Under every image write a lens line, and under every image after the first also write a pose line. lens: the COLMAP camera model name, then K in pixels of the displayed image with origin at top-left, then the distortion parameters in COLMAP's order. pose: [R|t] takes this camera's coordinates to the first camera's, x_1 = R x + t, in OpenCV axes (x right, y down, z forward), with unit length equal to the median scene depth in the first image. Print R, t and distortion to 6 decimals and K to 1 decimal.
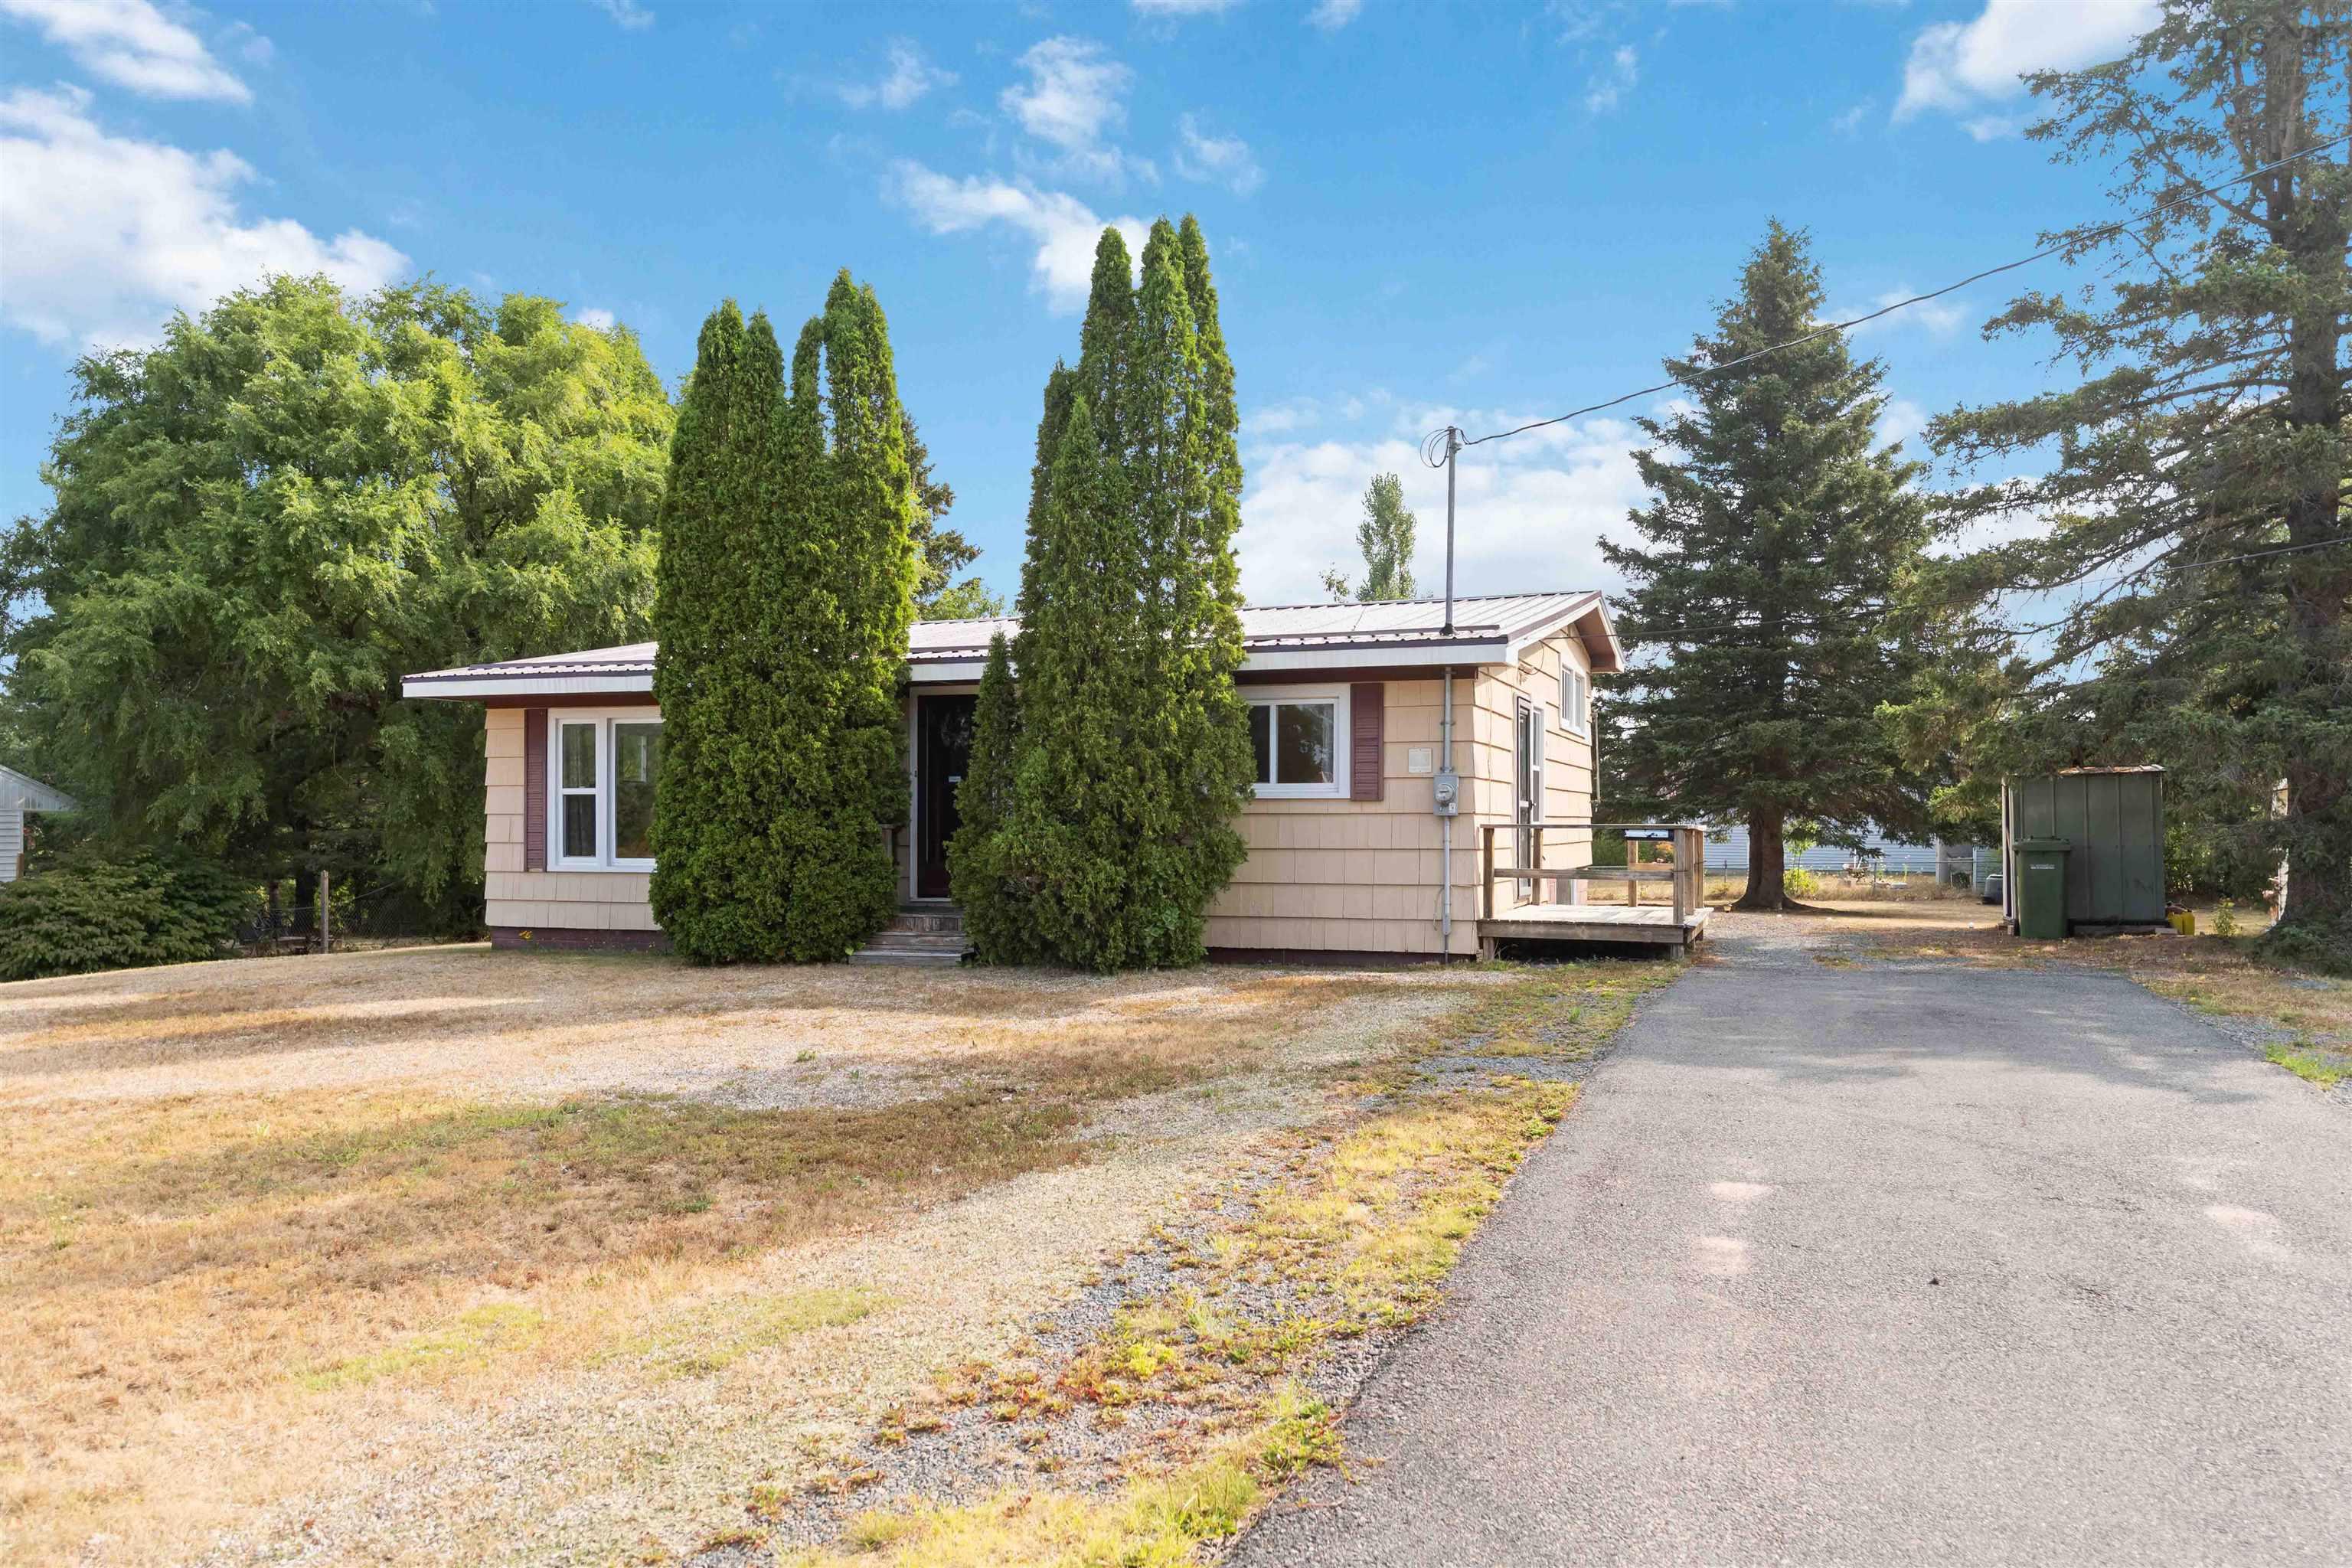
lens RADIAL K [[1736.5, 0, 1184.1], [0, 1736.5, 803.0], [0, 0, 1]] dist [-0.002864, 0.001523]
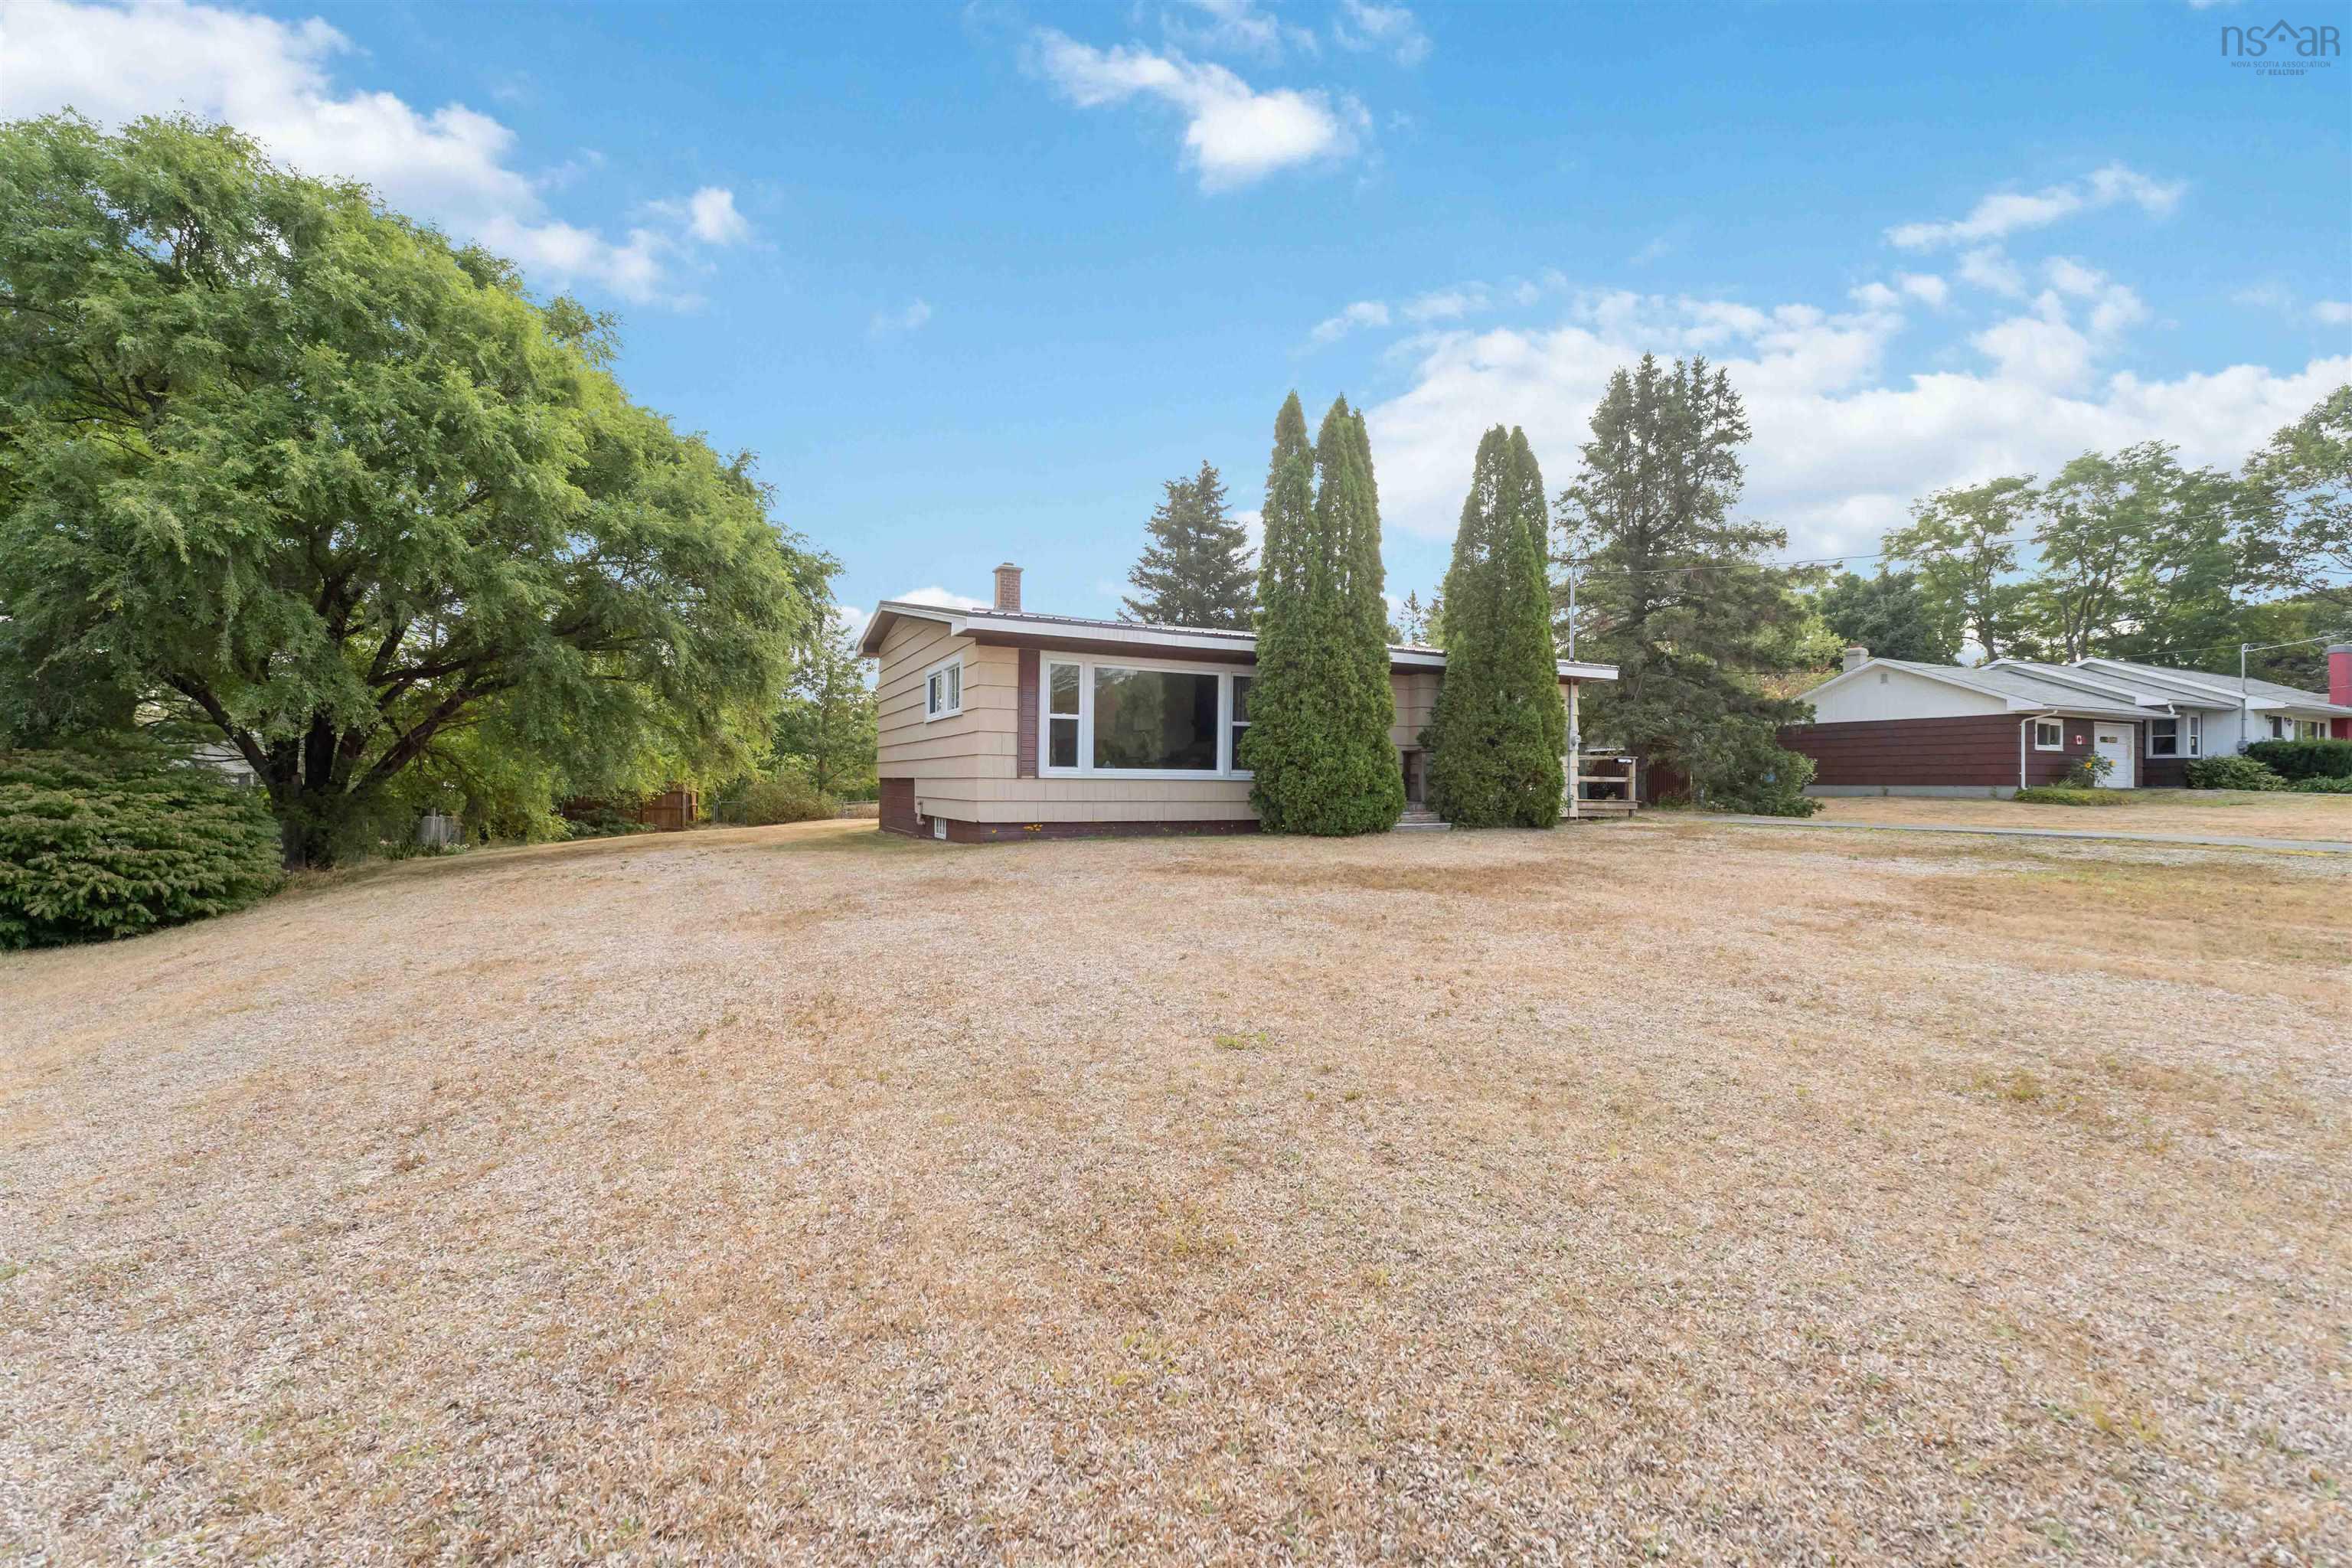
lens RADIAL K [[1009.4, 0, 1172.8], [0, 1009.4, 782.0], [0, 0, 1]] dist [-0.000635, -0.000427]
pose [[0.681543, 0.007276, 0.731741, -0.823864], [-0.015302, 0.999874, 0.004310, 0.036782], [-0.731618, -0.014134, 0.681569, 0.416307]]
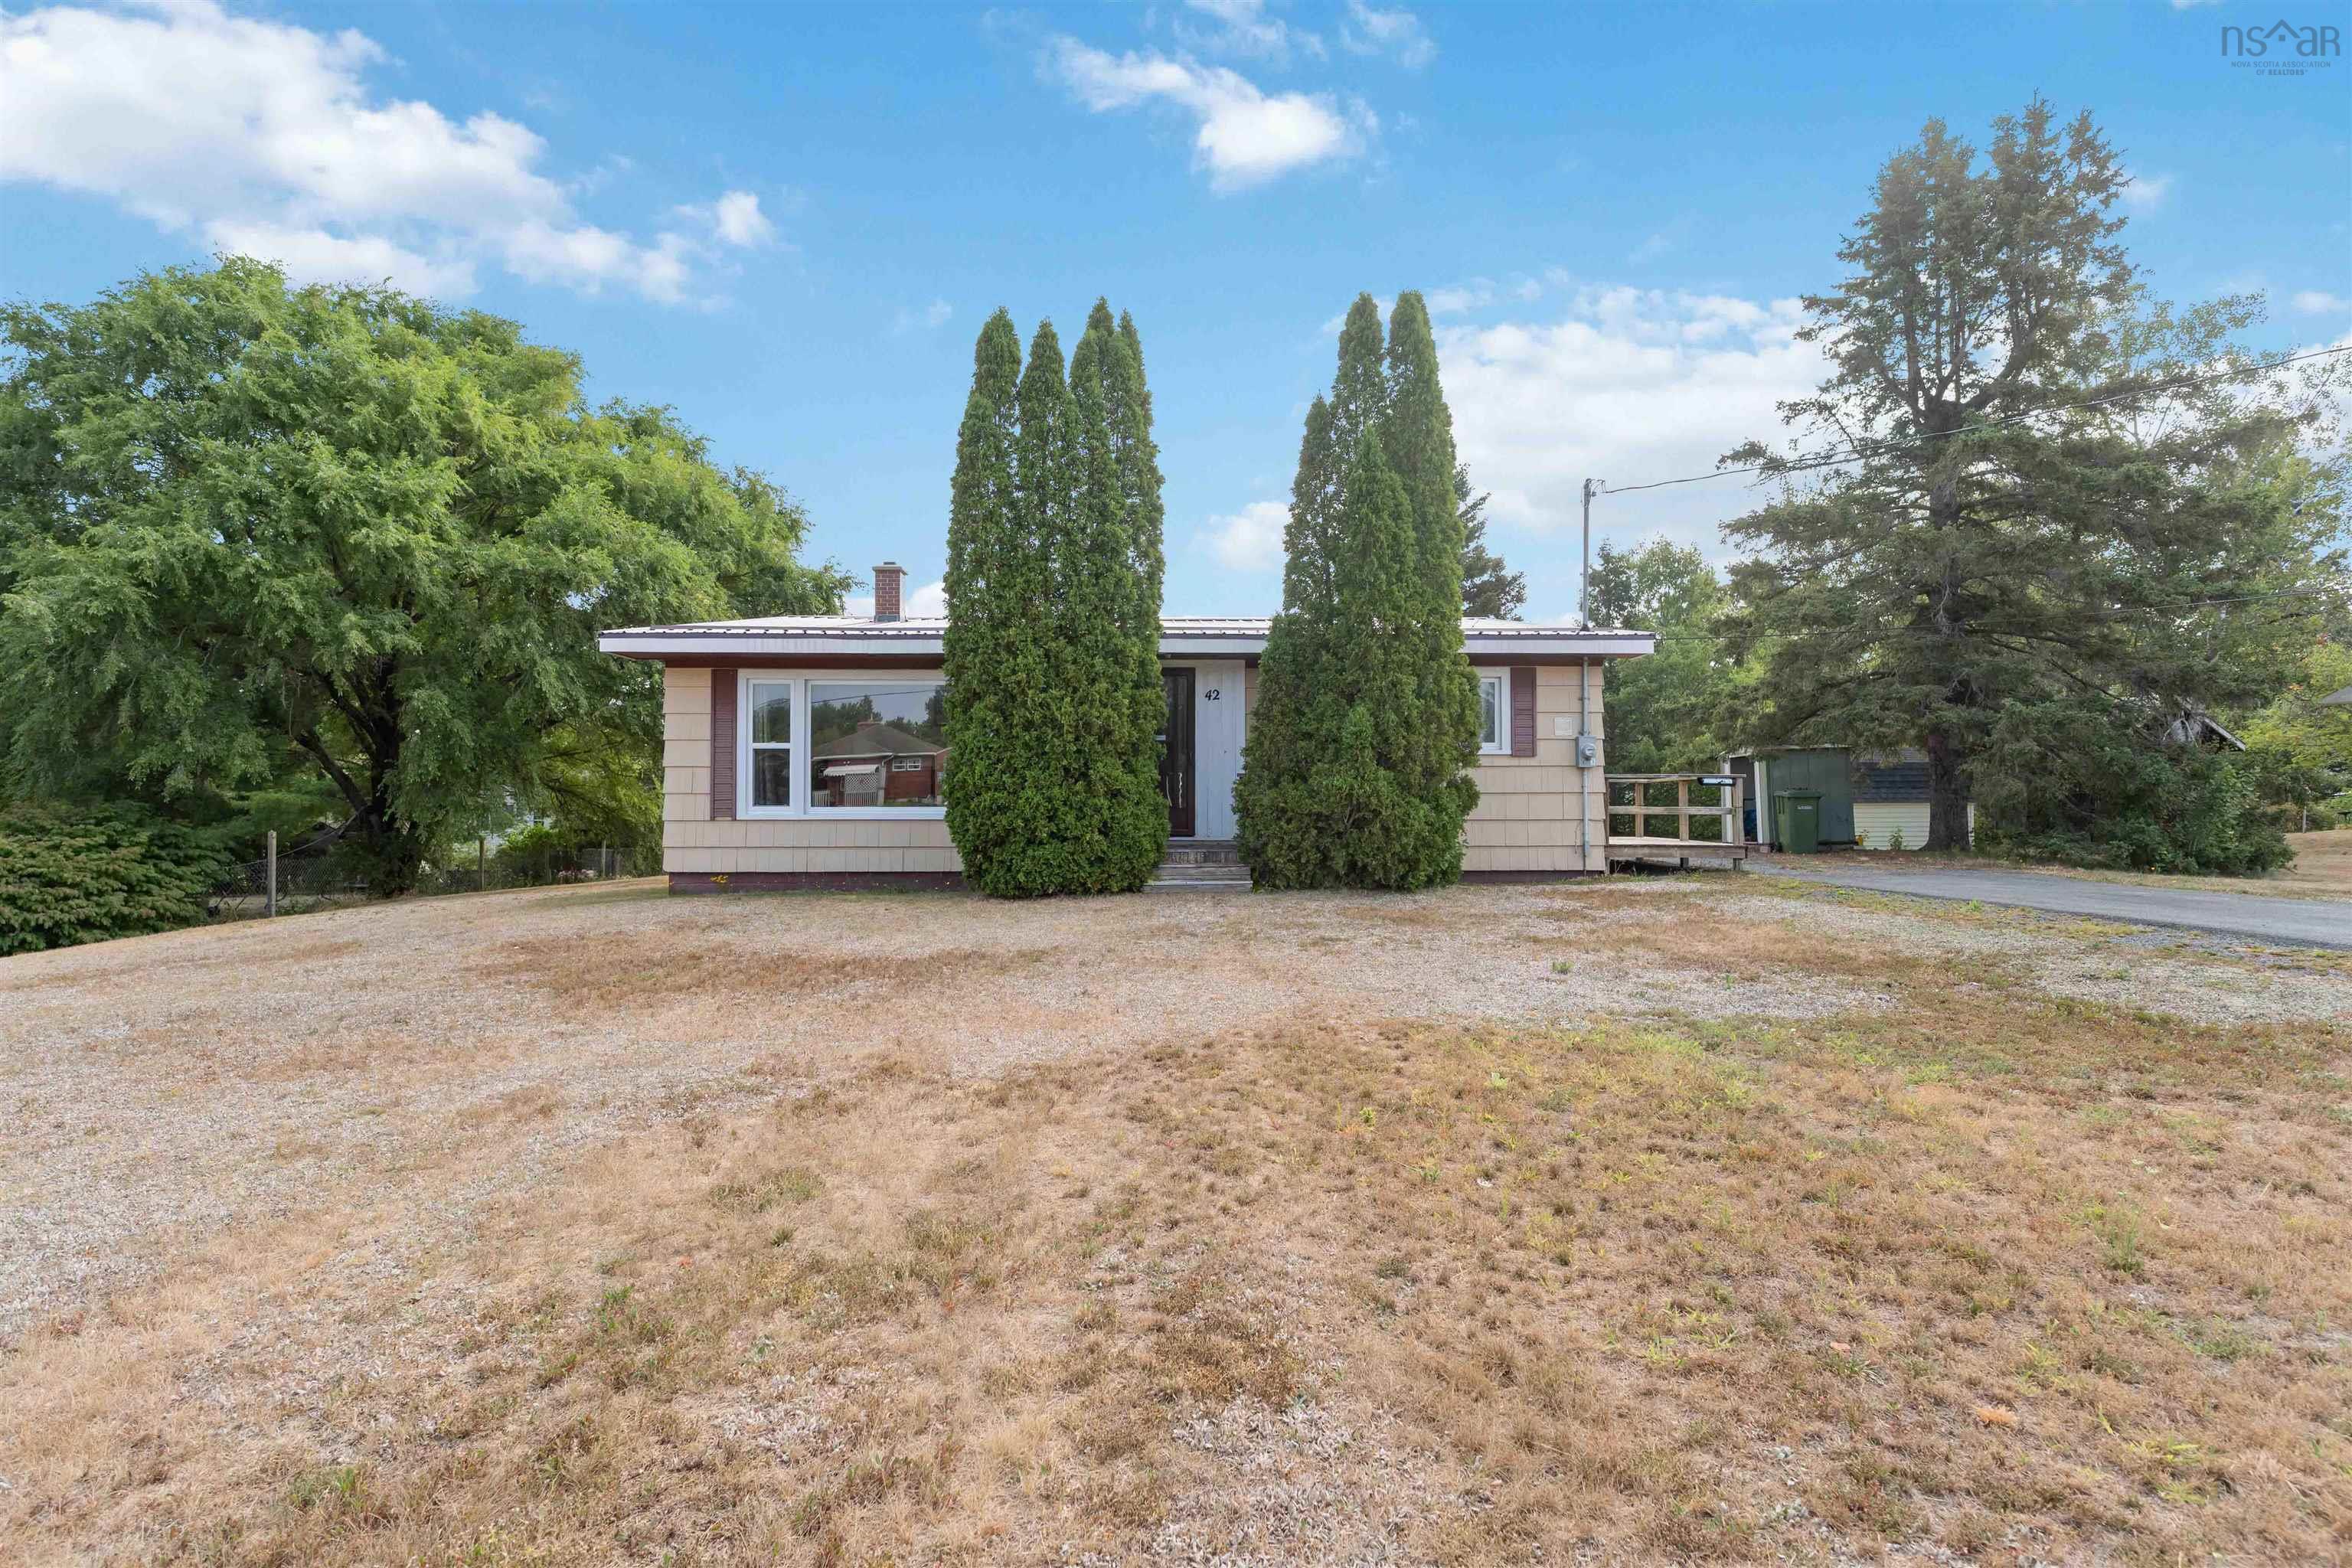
lens RADIAL K [[1164.9, 0, 1167.6], [0, 1164.9, 771.1], [0, 0, 1]] dist [-0.000516, -0.000233]
pose [[0.928843, 0.007510, 0.370396, -0.378961], [-0.001983, 0.999881, -0.015301, 0.019256], [-0.370467, 0.013478, 0.928748, 0.223621]]
